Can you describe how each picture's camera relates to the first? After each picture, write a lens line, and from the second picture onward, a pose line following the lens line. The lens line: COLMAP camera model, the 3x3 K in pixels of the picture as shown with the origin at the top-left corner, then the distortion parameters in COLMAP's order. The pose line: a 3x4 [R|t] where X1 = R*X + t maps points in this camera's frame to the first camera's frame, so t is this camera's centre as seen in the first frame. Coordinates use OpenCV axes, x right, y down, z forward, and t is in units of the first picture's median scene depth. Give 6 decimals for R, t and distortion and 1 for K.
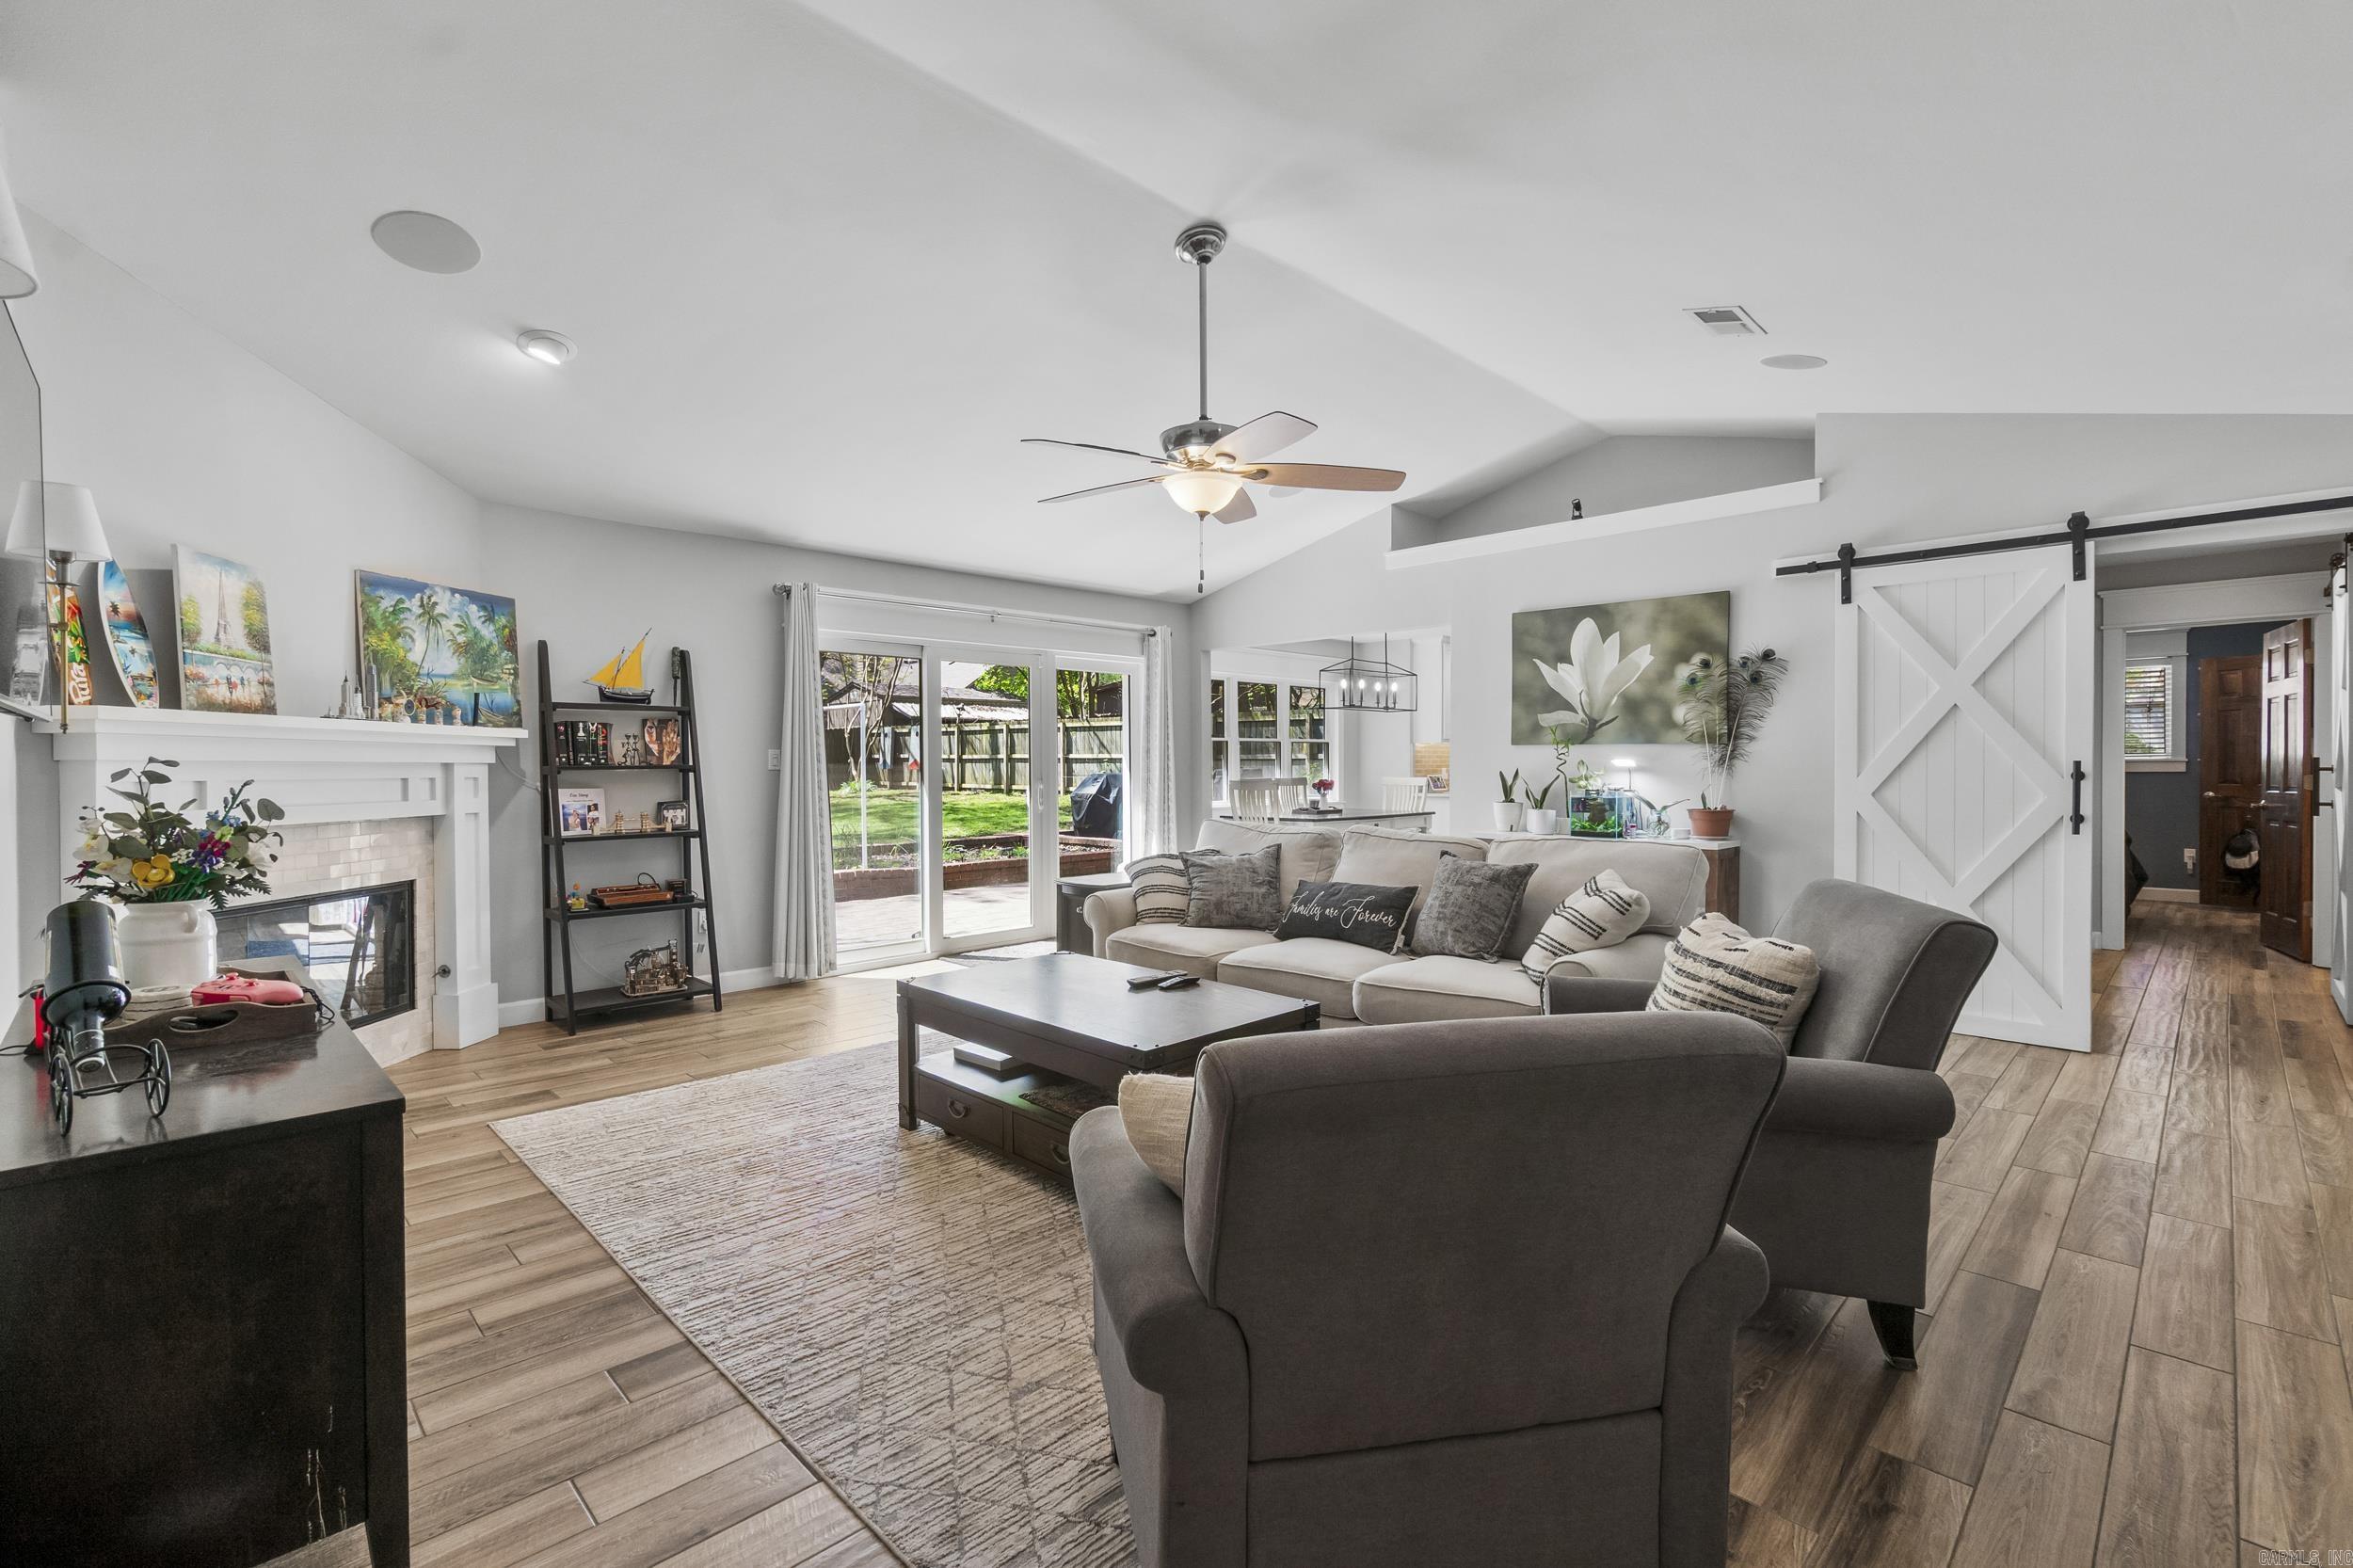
lens RADIAL K [[1040.2, 0, 1157.3], [0, 1040.2, 776.8], [0, 0, 1]] dist [-0.002190, -0.000411]
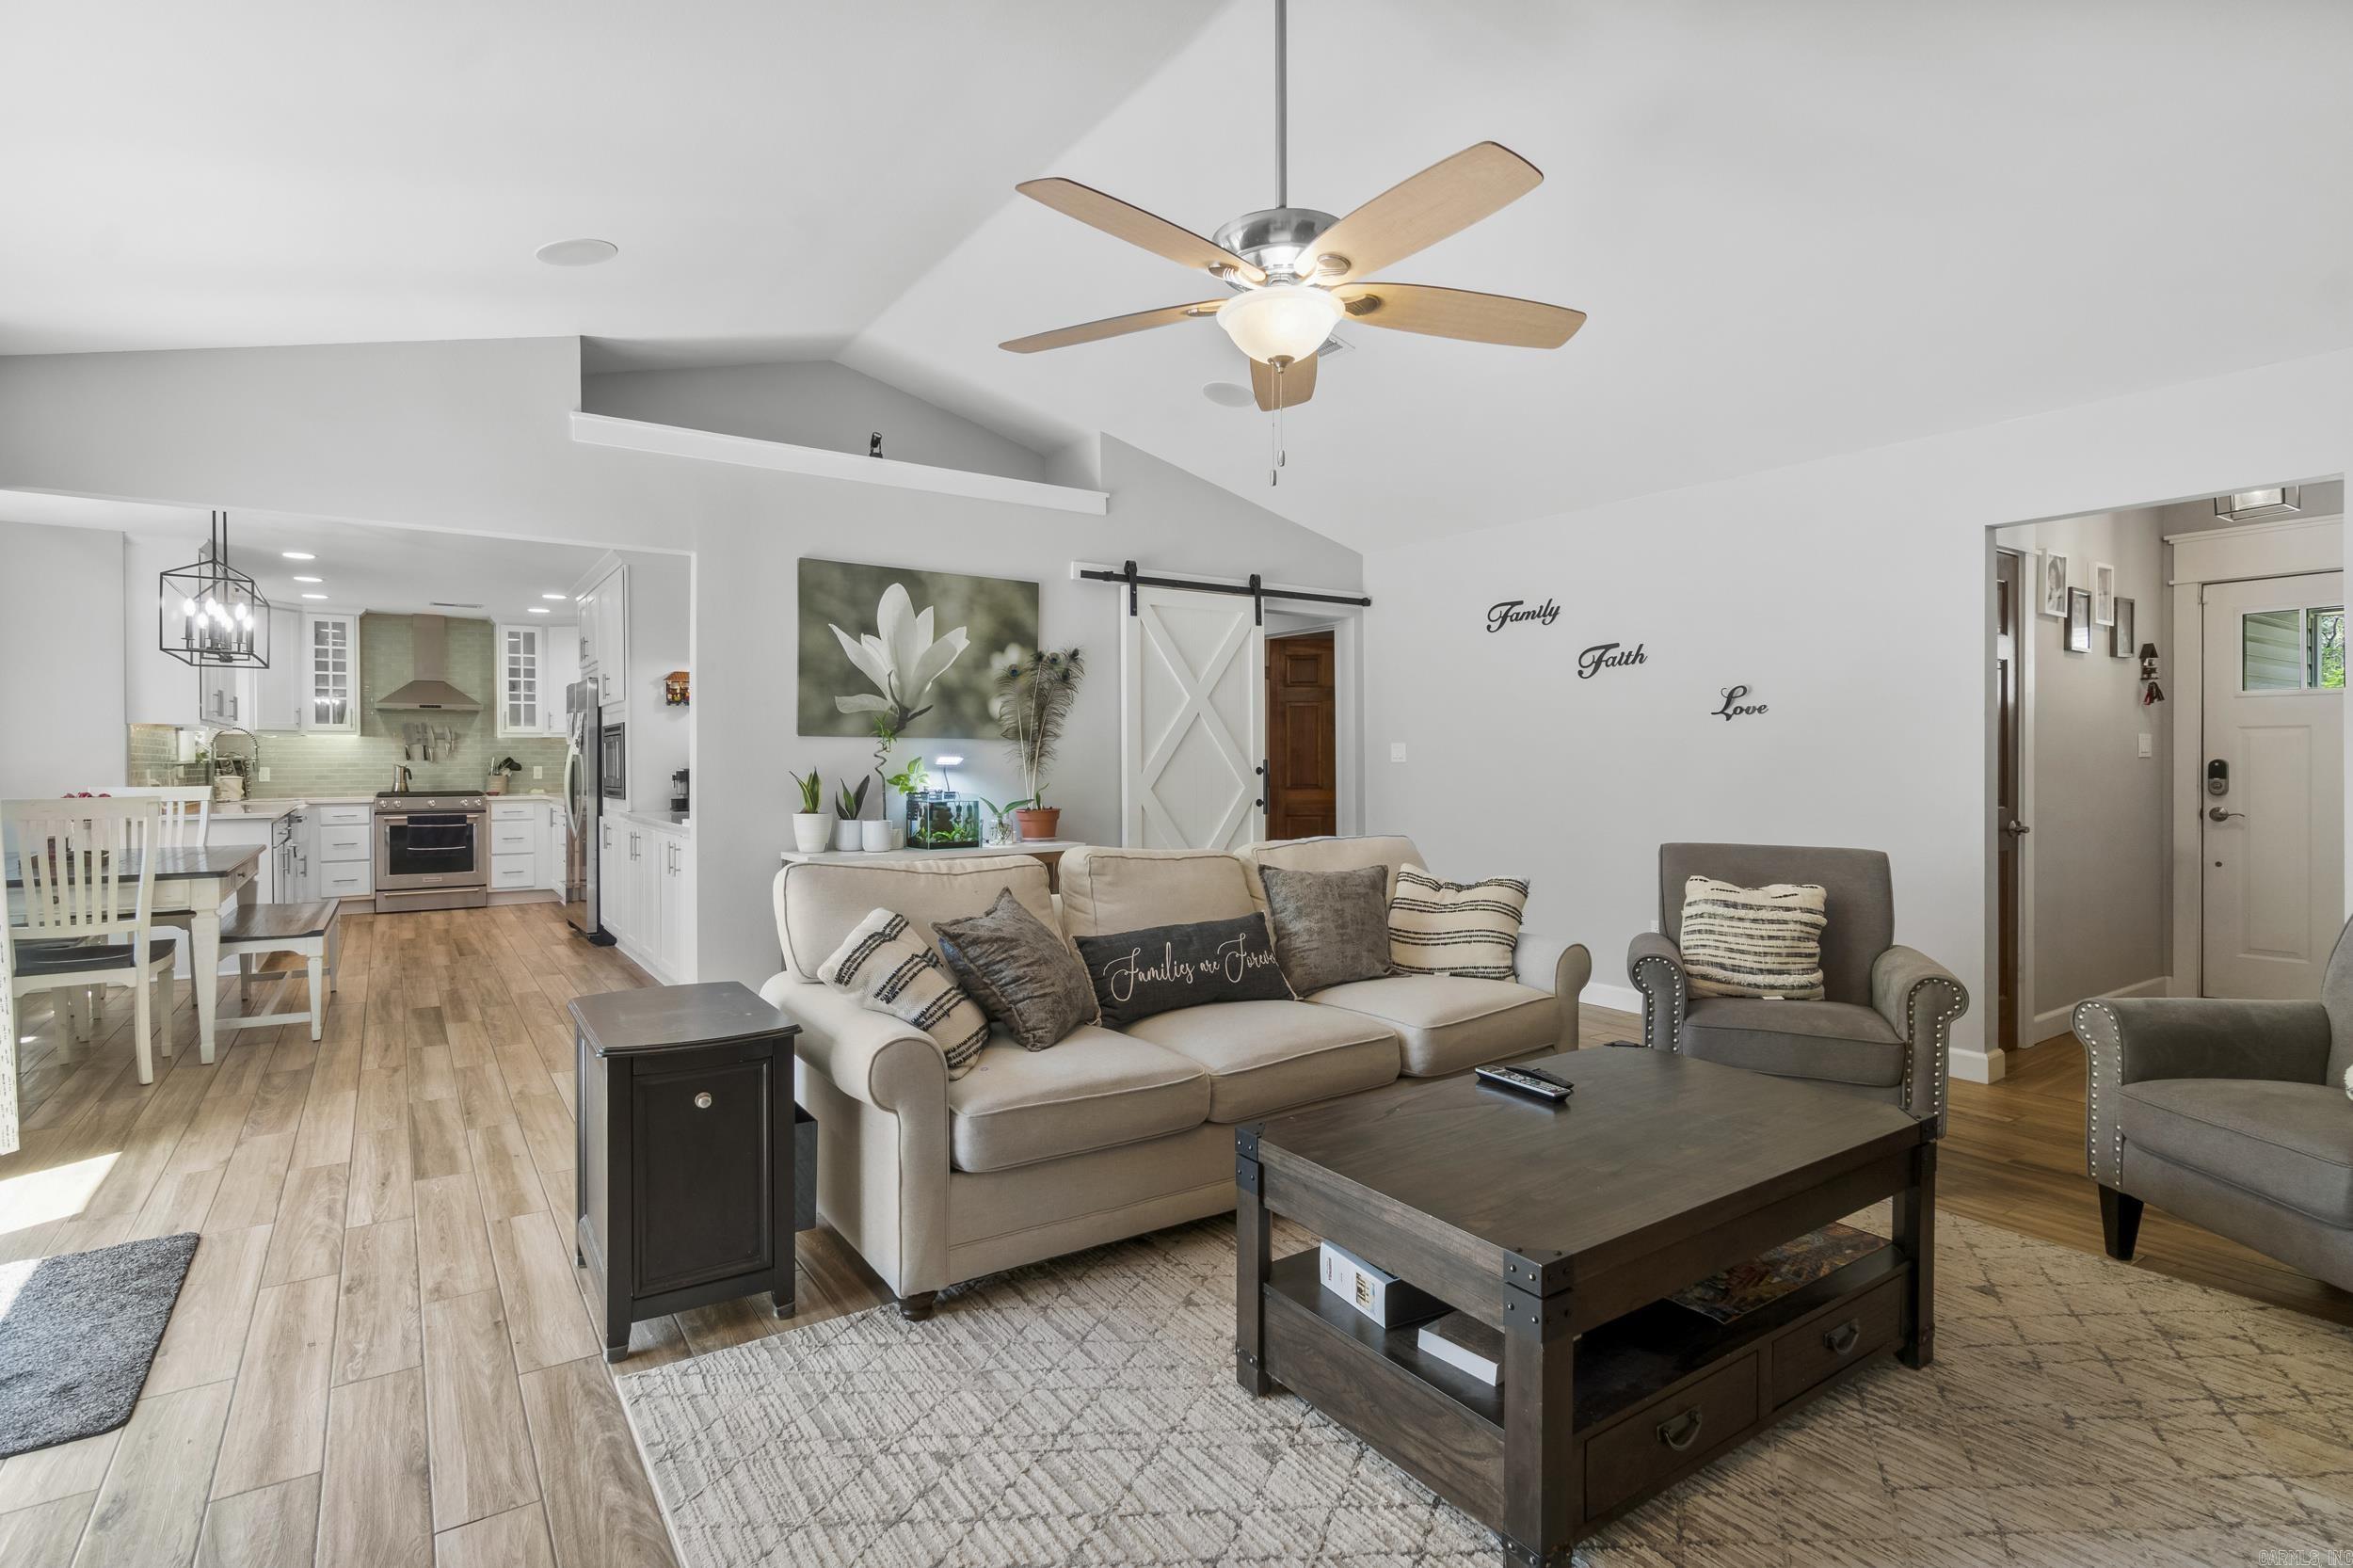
lens RADIAL K [[1144.1, 0, 1152.4], [0, 1144.1, 773.4], [0, 0, 1]] dist [-0.003420, 0.000210]
pose [[0.181486, -0.007542, 0.983365, -0.542486], [0.013307, 0.999898, 0.005213, -0.006108], [-0.983303, 0.012140, 0.181568, 0.792491]]
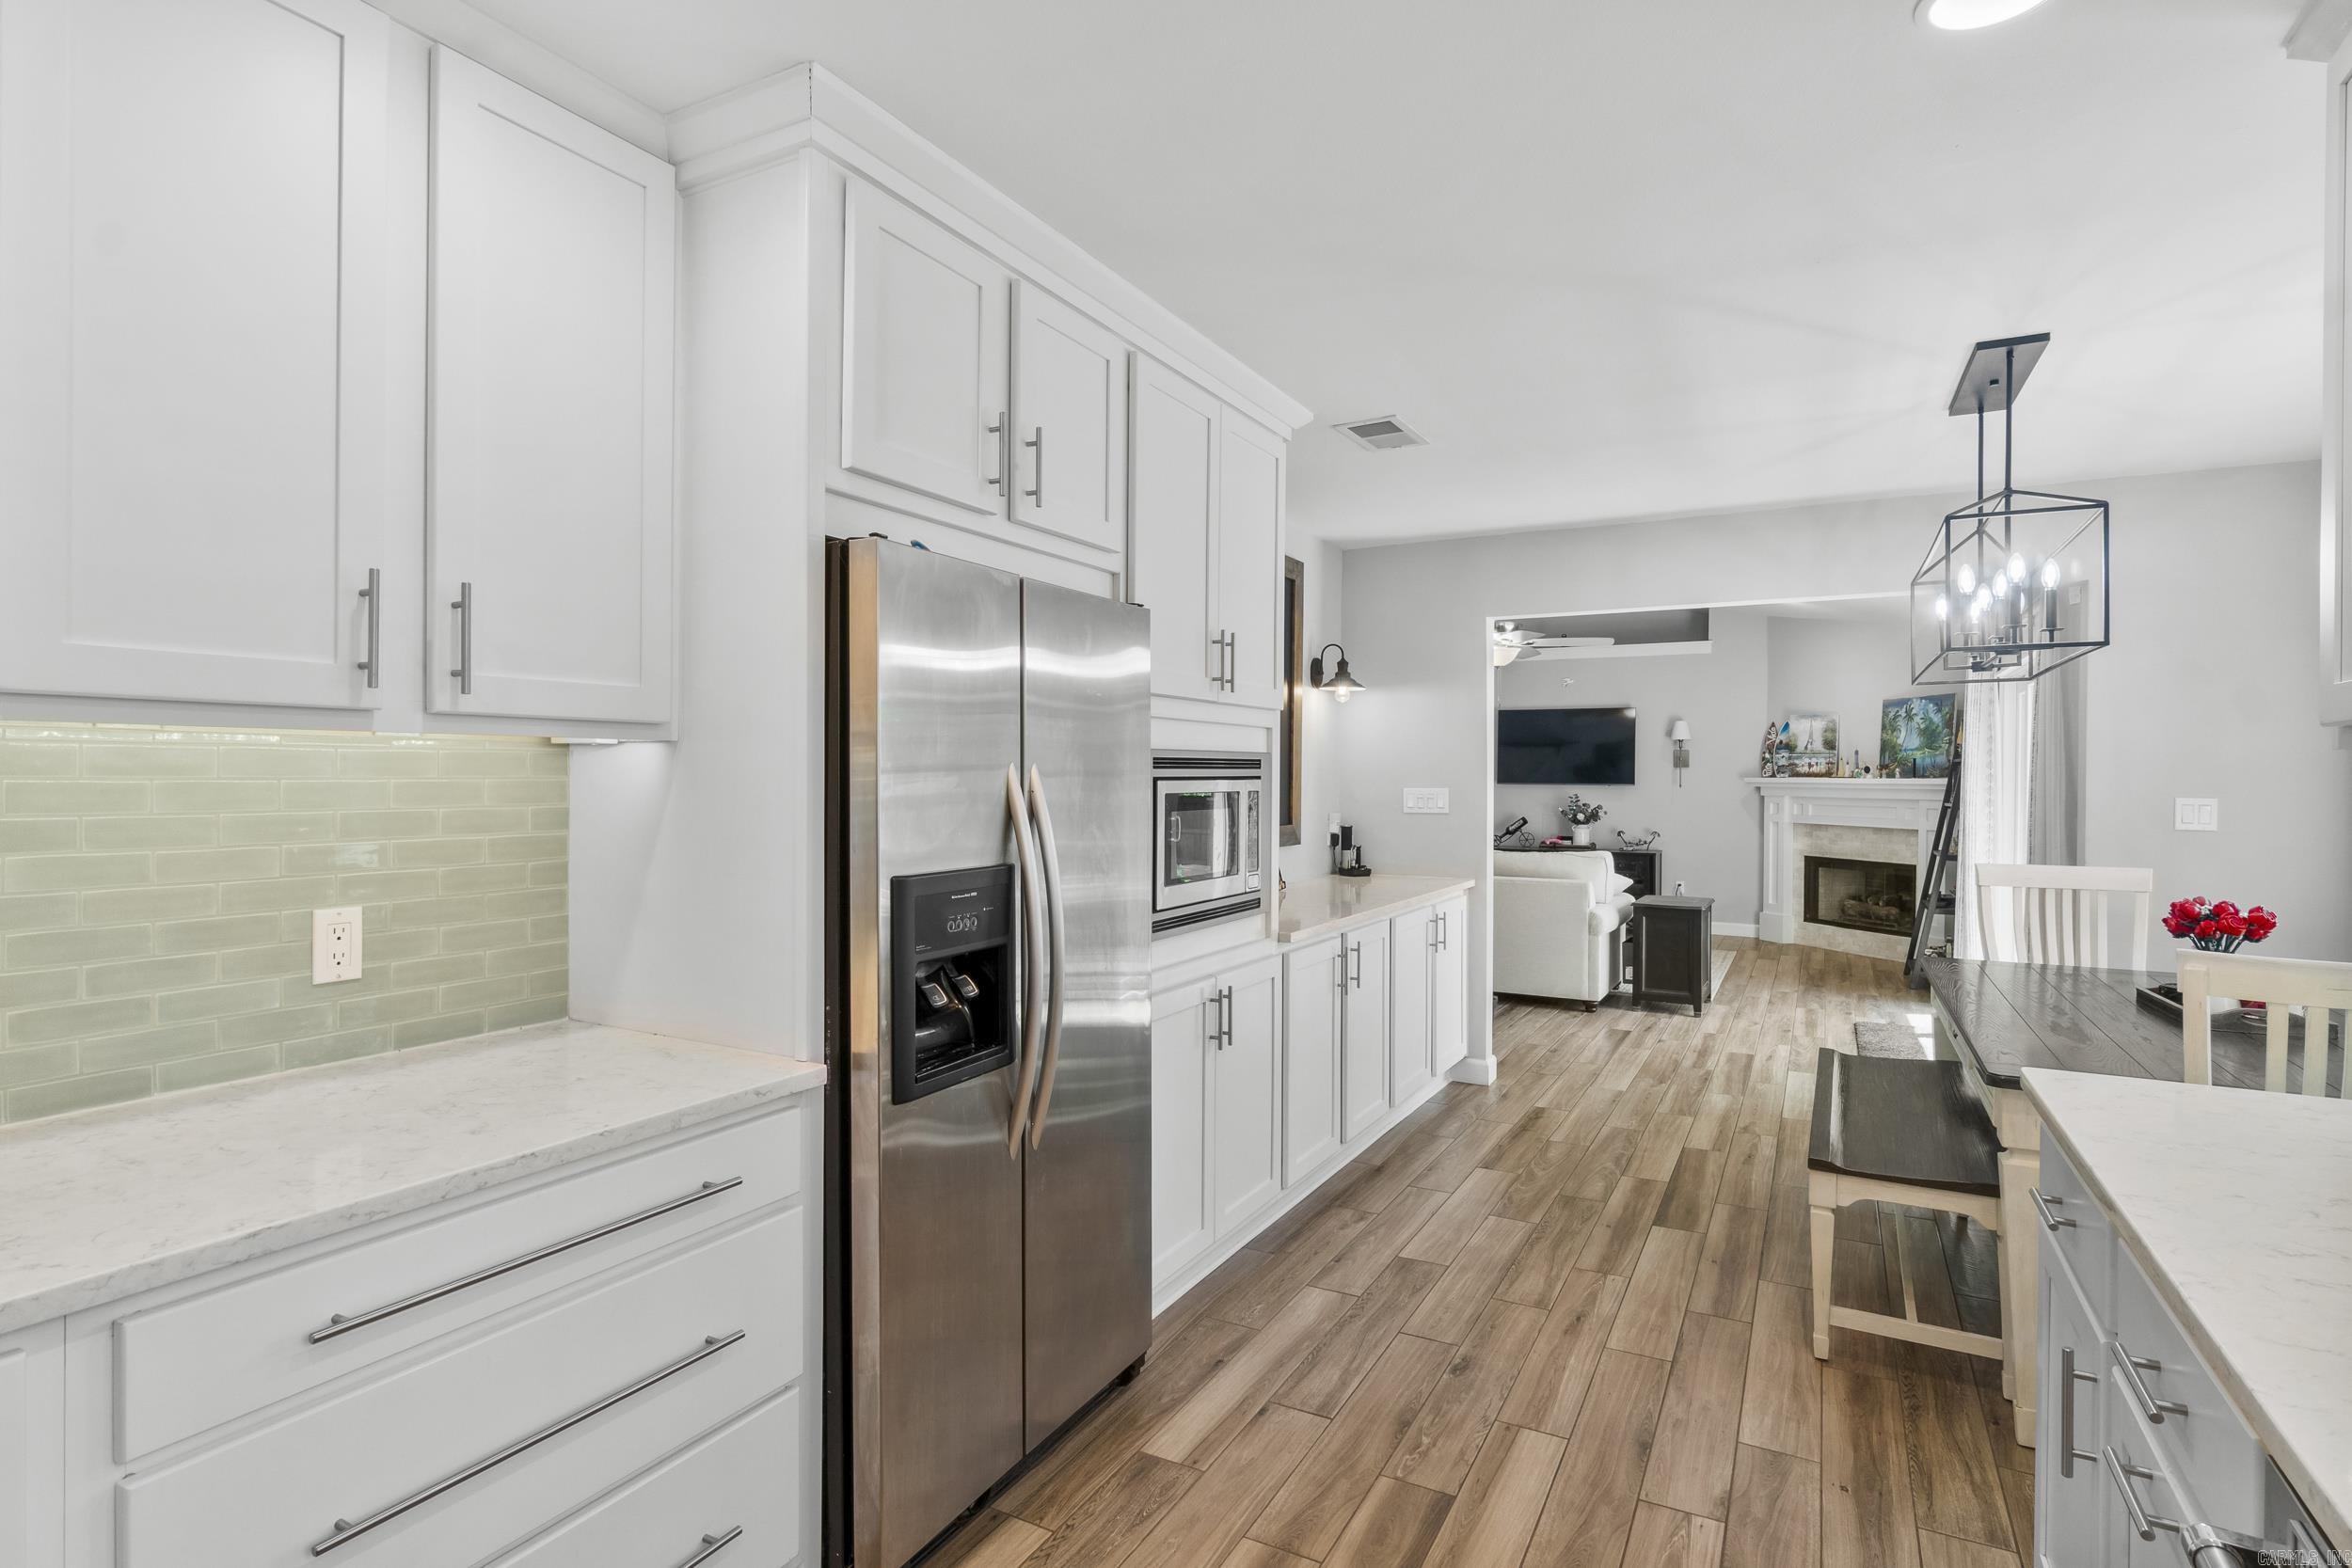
lens RADIAL K [[1205.2, 0, 1144.0], [0, 1205.2, 782.4], [0, 0, 1]] dist [-0.010865, 0.003608]
pose [[-0.960096, 0.000386, -0.279672, 1.044033], [-0.004844, 0.999826, 0.018011, -0.067495], [0.279630, 0.018647, -0.959927, 2.409713]]
